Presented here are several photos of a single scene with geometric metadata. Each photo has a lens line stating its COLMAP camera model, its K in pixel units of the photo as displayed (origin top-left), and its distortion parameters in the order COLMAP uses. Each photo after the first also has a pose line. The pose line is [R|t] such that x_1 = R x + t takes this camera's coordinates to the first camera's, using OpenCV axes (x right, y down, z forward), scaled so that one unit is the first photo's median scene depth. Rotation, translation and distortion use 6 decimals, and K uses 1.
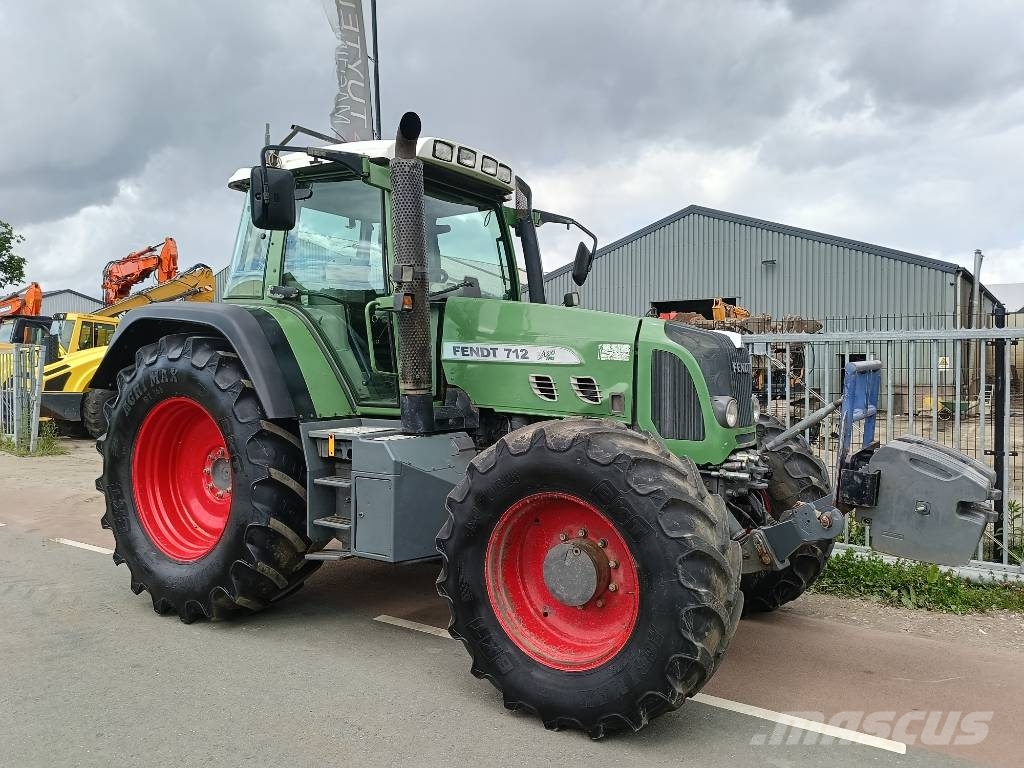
lens RADIAL K [[782.6, 0, 511.3], [0, 782.6, 386.5], [0, 0, 1]] dist [0.069975, -0.086562]
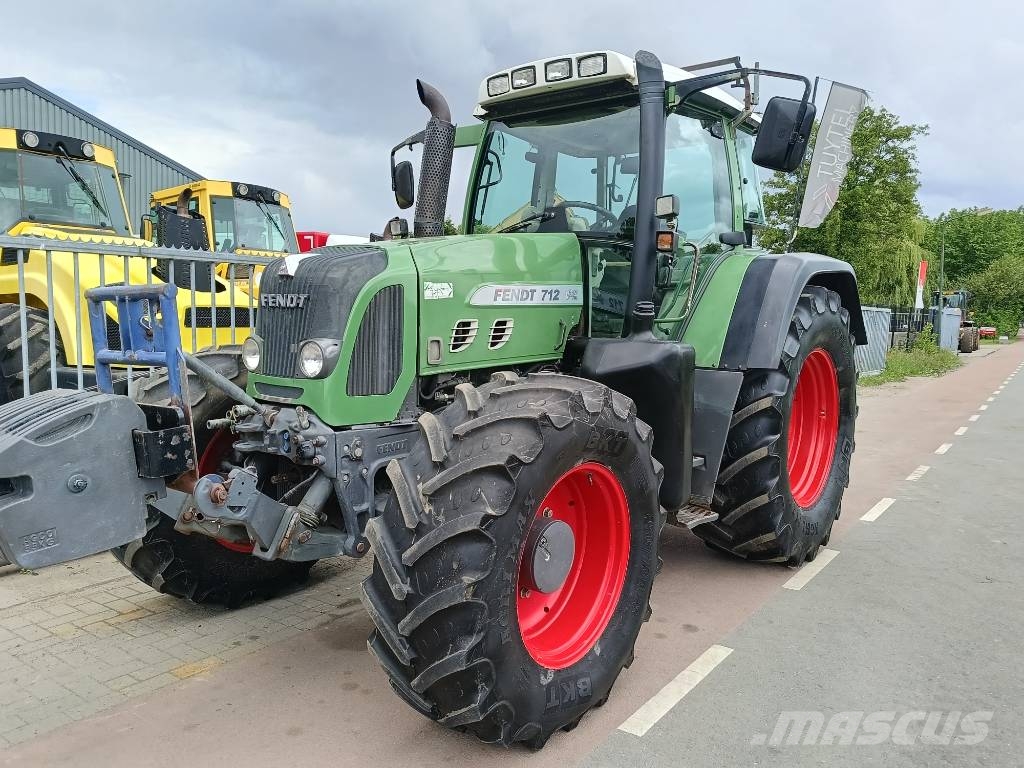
lens RADIAL K [[782.6, 0, 521.7], [0, 782.6, 393.4], [0, 0, 1]] dist [0.069975, -0.086562]
pose [[-0.060278, 0.091080, -0.994018, 0.995177], [-0.045811, 0.994527, 0.093905, -0.015584], [0.997130, 0.051197, -0.055776, 1.202232]]
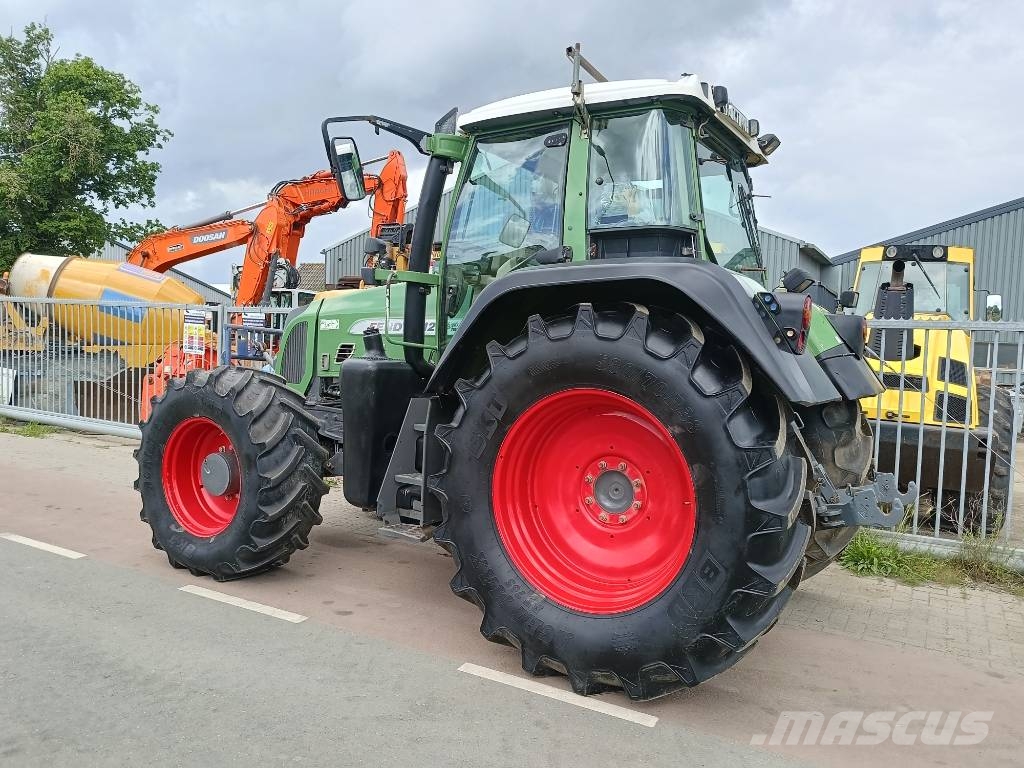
lens RADIAL K [[782.6, 0, 515.7], [0, 782.6, 388.7], [0, 0, 1]] dist [0.069975, -0.086562]
pose [[-0.997321, -0.061084, -0.040235, -0.052261], [-0.063632, 0.995826, 0.065427, -0.039737], [0.036070, 0.067812, -0.997046, 2.359517]]
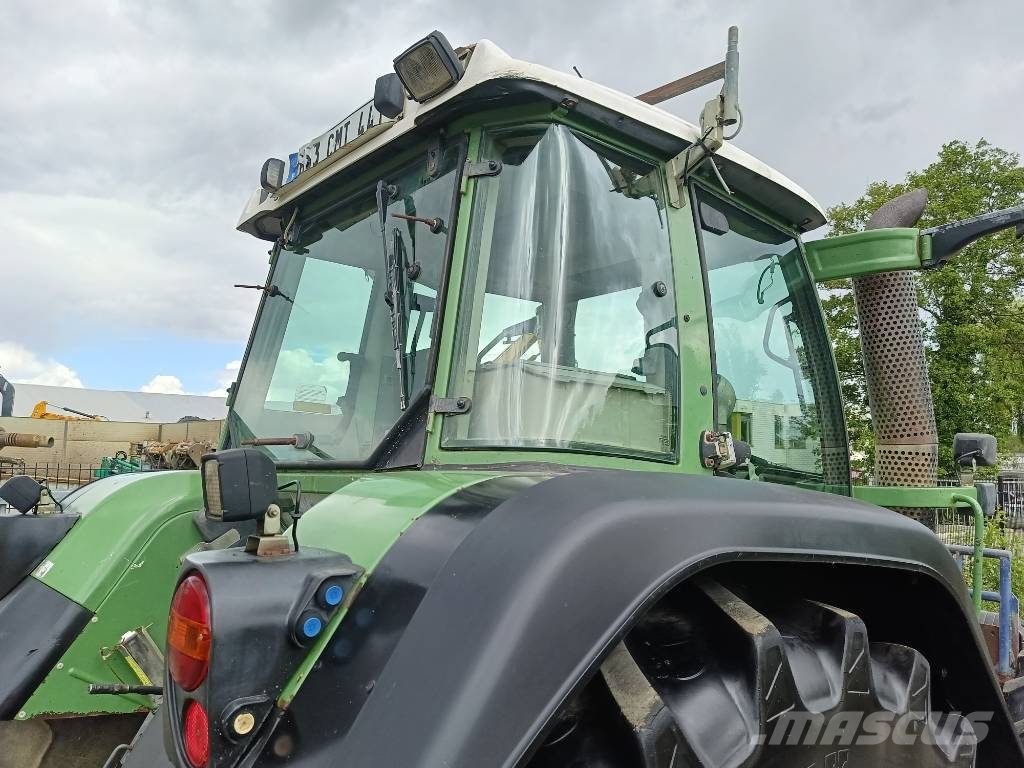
lens RADIAL K [[782.6, 0, 514.2], [0, 782.6, 389.9], [0, 0, 1]] dist [0.069975, -0.086562]
pose [[0.271231, 0.097666, 0.957546, -0.778844], [0.011577, 0.994436, -0.104707, -0.123613], [-0.962445, 0.039486, 0.268591, 1.117003]]
